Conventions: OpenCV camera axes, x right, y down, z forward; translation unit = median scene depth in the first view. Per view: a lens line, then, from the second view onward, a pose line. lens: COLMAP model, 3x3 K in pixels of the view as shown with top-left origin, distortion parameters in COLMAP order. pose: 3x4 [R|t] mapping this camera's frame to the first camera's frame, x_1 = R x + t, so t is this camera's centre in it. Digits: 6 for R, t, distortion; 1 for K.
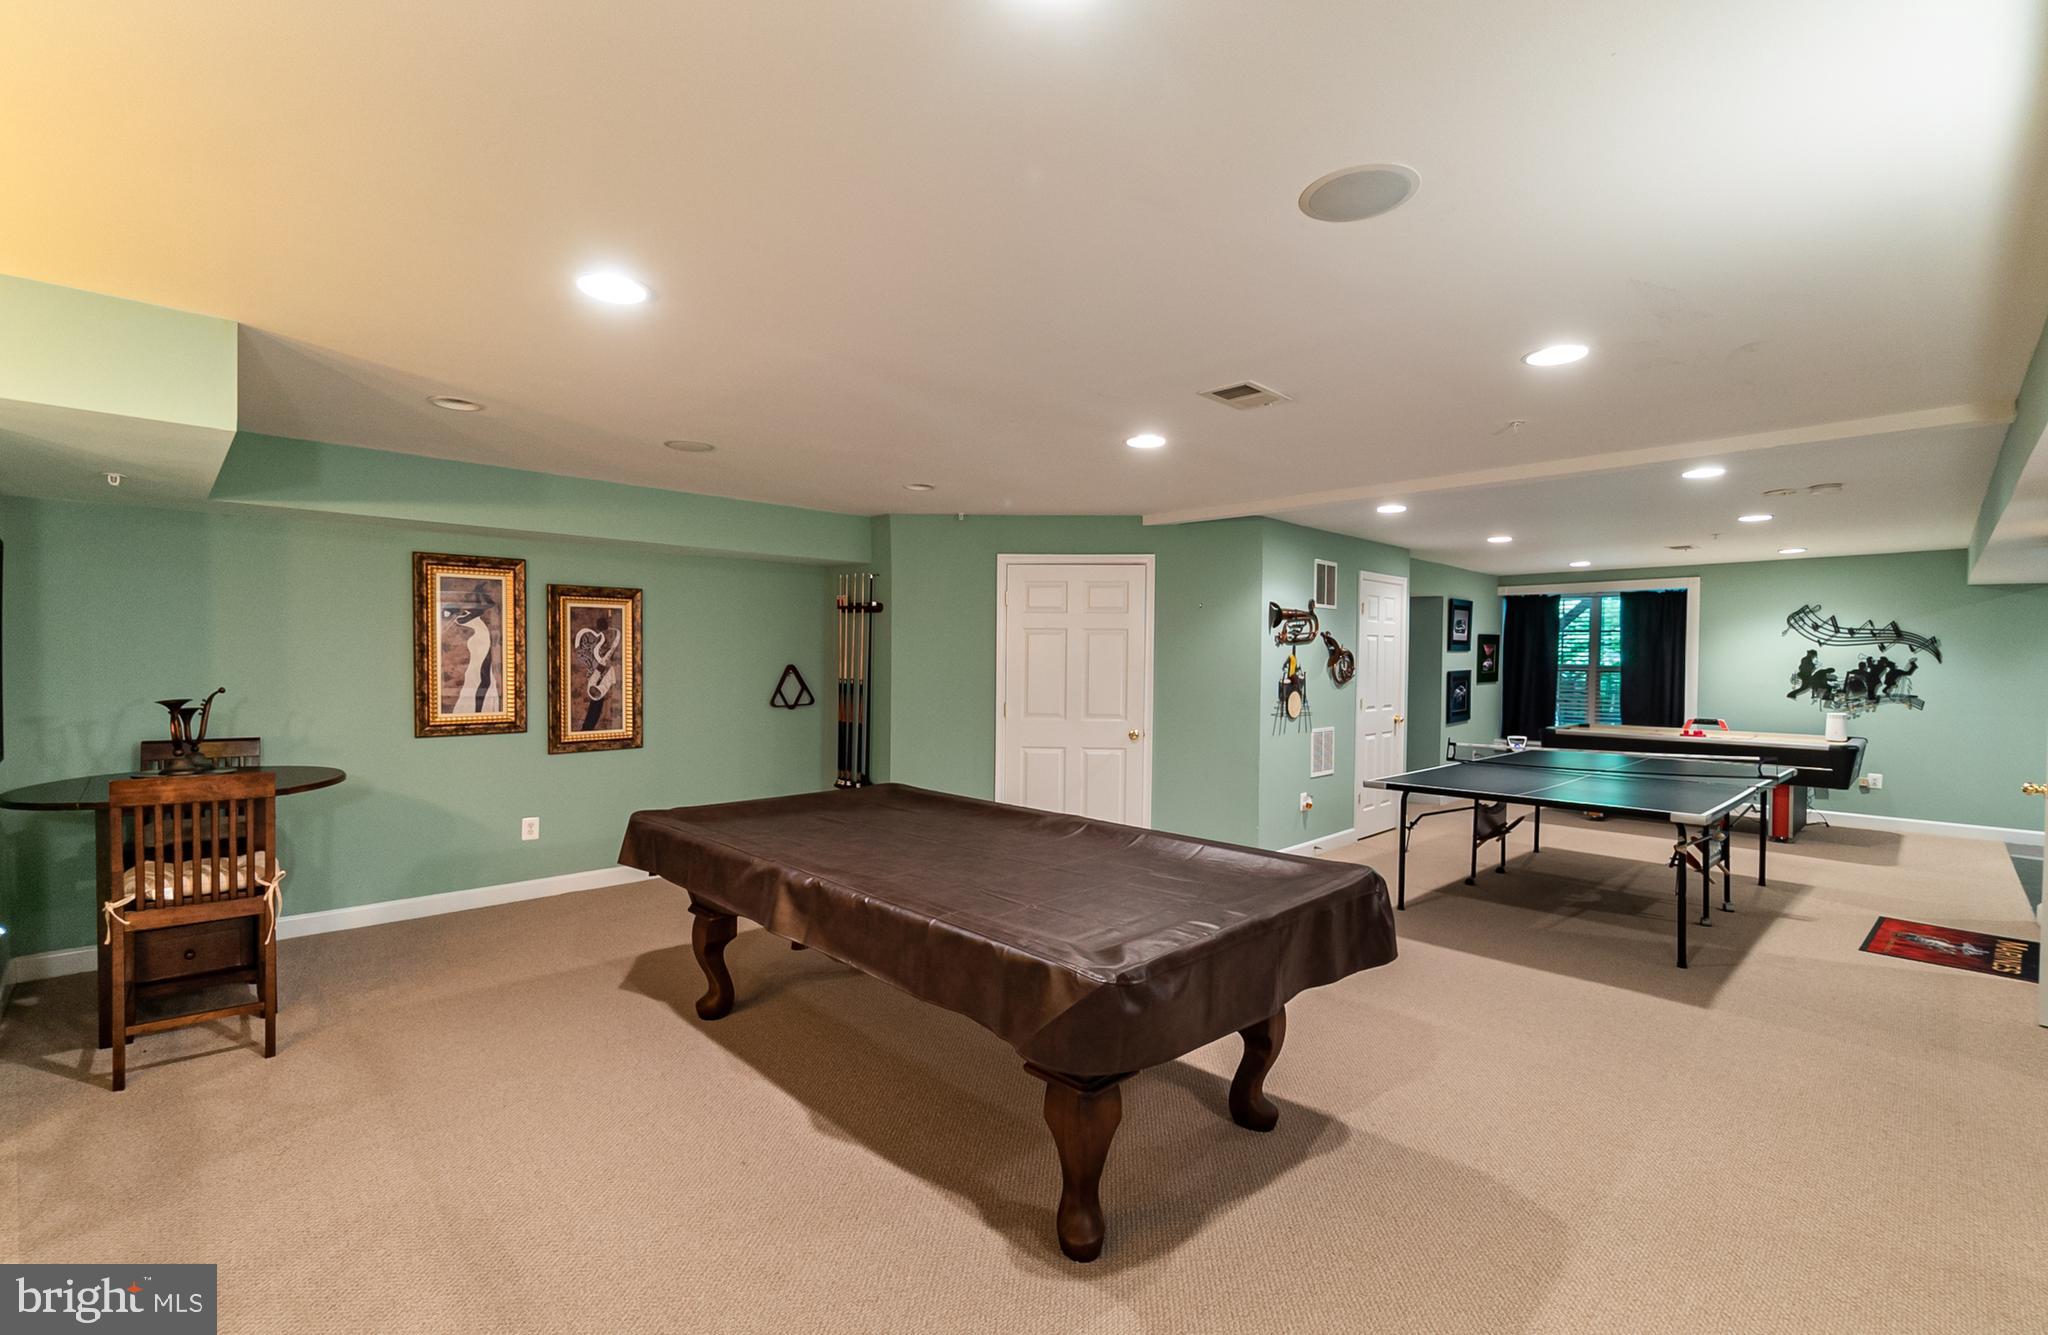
lens RADIAL K [[861.1, 0, 1027.7], [0, 861.1, 645.6], [0, 0, 1]] dist [0.001667, 0.000896]
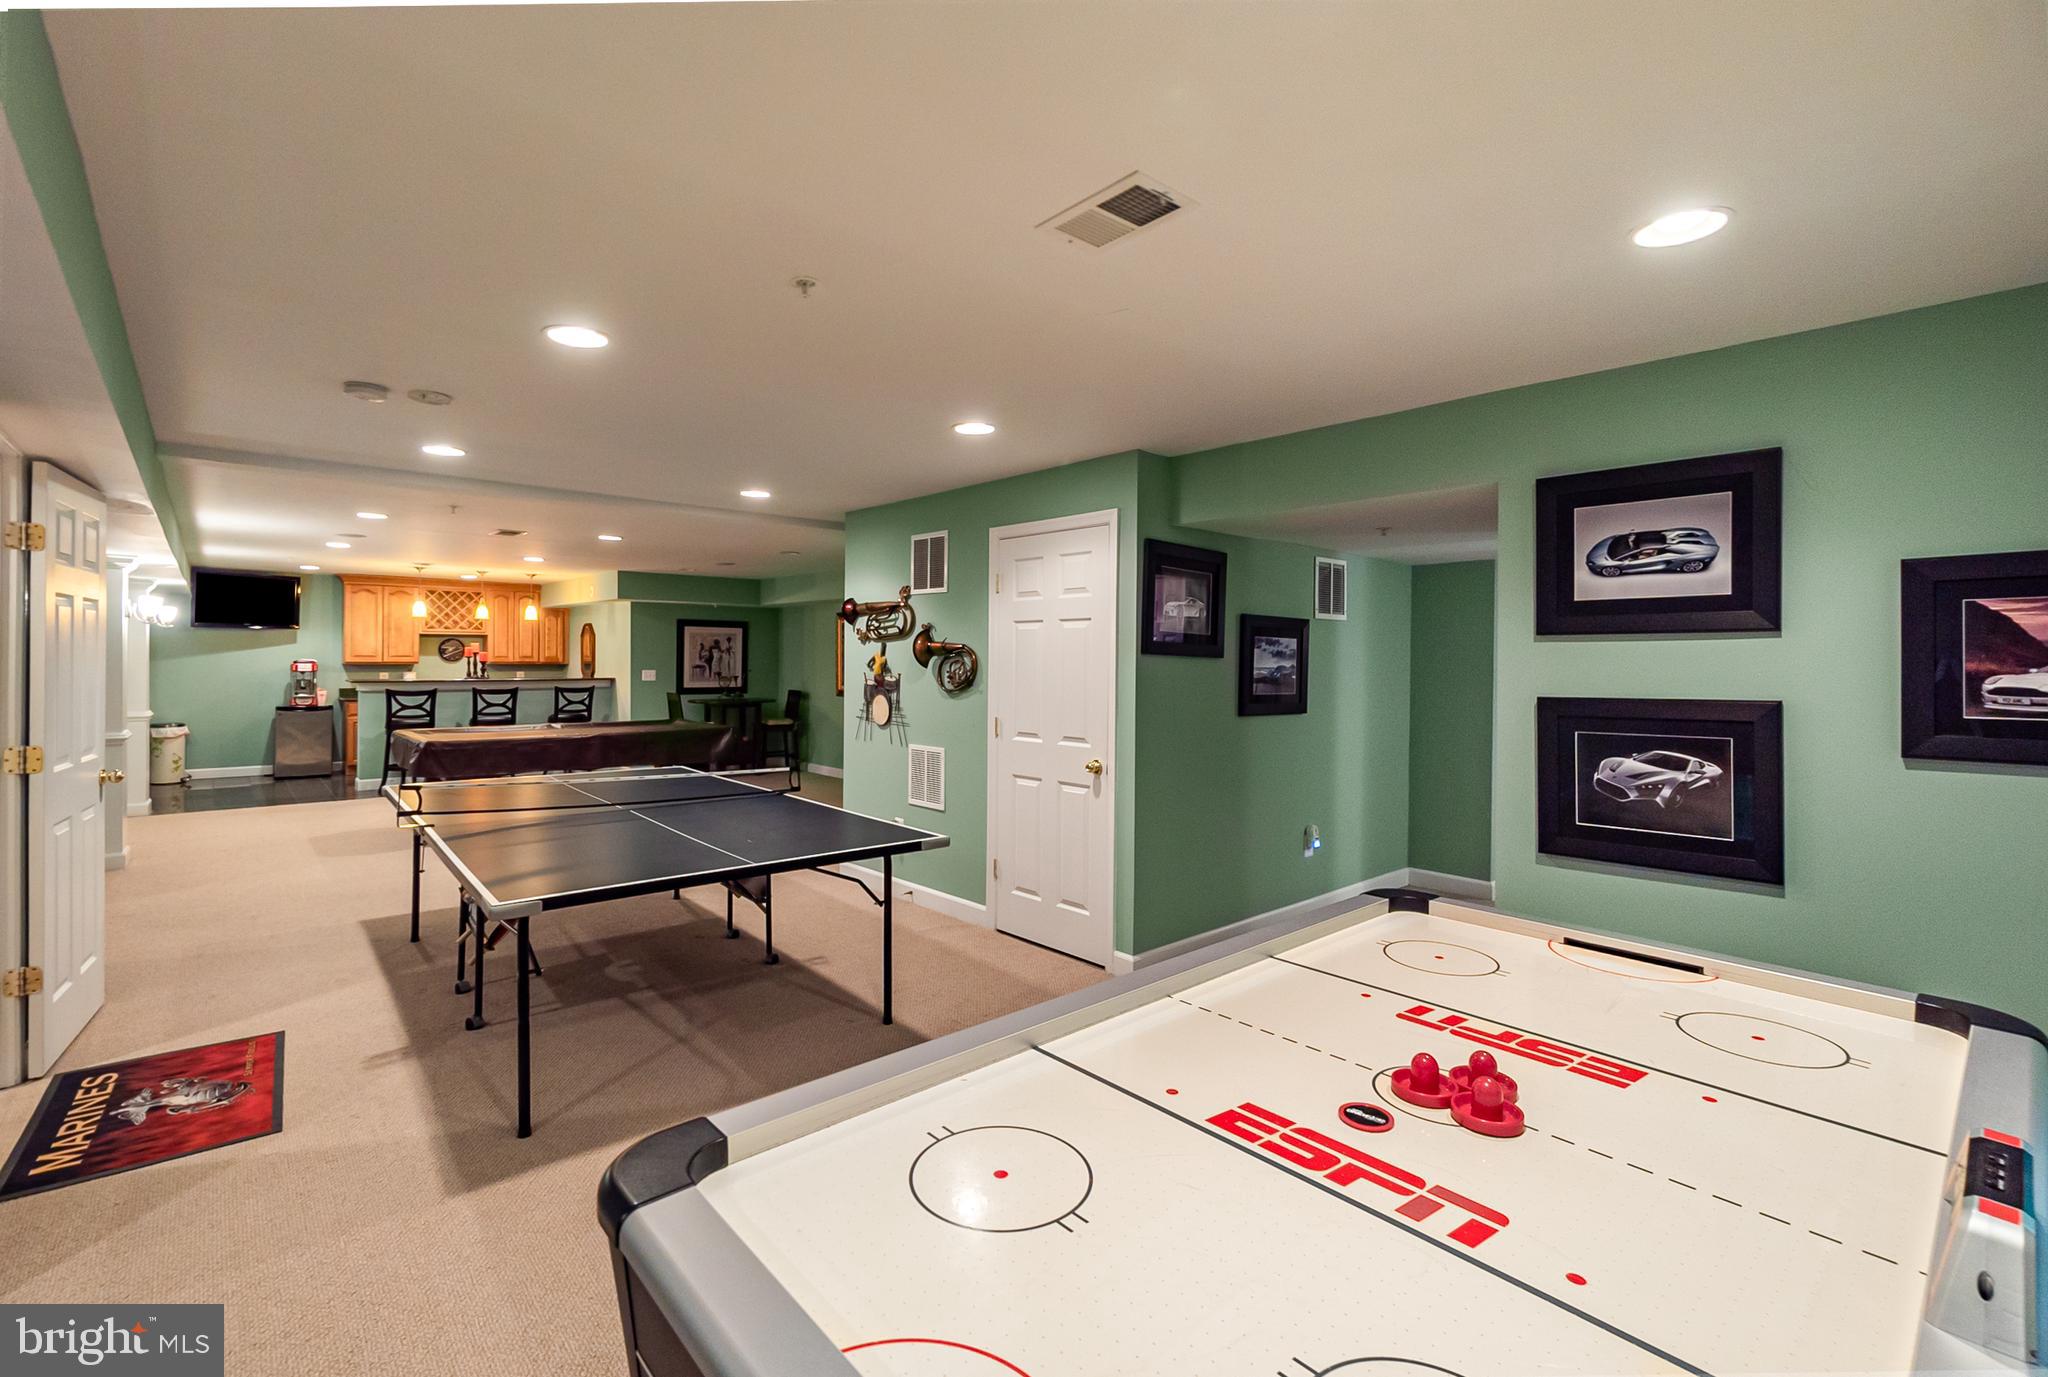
lens RADIAL K [[898.1, 0, 1029.1], [0, 898.1, 667.6], [0, 0, 1]] dist [0.002558, 0.000144]
pose [[-0.020216, 0.004796, -0.999784, 1.214288], [0.005246, 0.999975, 0.004690, 0.021592], [0.999782, -0.005150, -0.020240, 1.167131]]
